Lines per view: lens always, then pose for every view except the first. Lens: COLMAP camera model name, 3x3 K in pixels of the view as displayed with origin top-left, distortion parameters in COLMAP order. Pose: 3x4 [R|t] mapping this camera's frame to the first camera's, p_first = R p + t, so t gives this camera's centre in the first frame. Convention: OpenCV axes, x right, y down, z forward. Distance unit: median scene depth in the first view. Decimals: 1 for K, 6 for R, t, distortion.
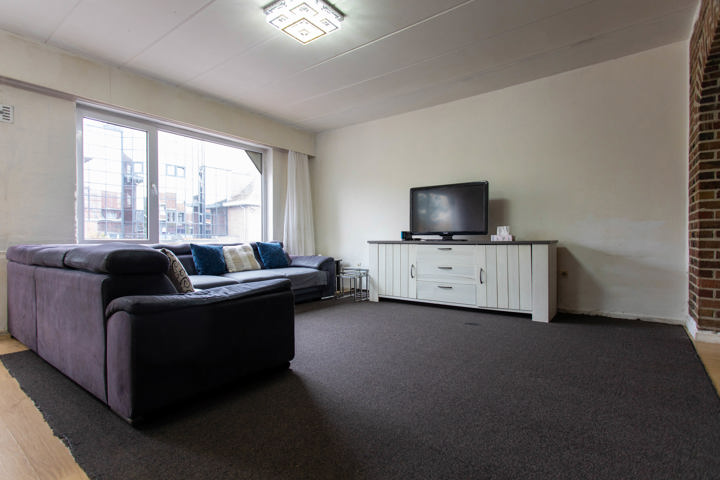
lens RADIAL K [[358.0, 0, 362.2], [0, 358.0, 239.7], [0, 0, 1]] dist [-0.002712, 0.000555]
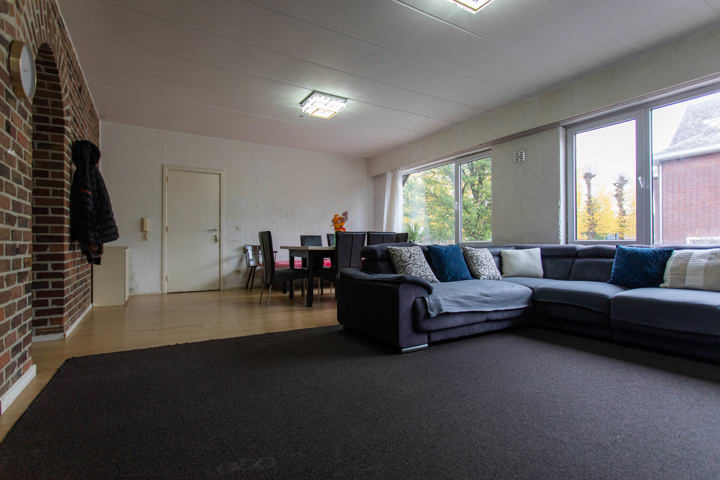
lens RADIAL K [[362.9, 0, 360.0], [0, 362.9, 240.0], [0, 0, 1]] dist [-0.004486, -0.000352]
pose [[-0.376069, -0.008000, -0.926557, 0.459972], [0.002563, 0.999950, -0.009674, 0.004843], [0.926588, -0.006013, -0.376030, 0.670390]]
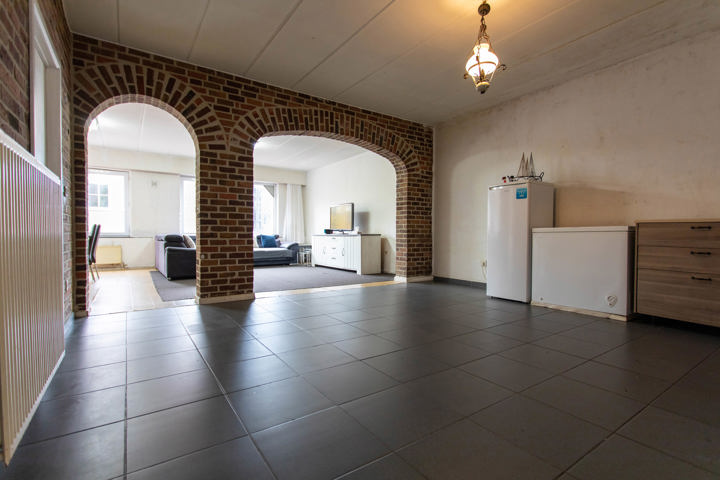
lens RADIAL K [[340.3, 0, 360.0], [0, 340.3, 240.0], [0, 0, 1]] dist [0.001155, -0.000064]
pose [[0.947533, 0.012153, -0.319426, 0.877287], [-0.008405, 0.999879, 0.013108, 0.008954], [0.319547, -0.009735, 0.947521, -0.642854]]
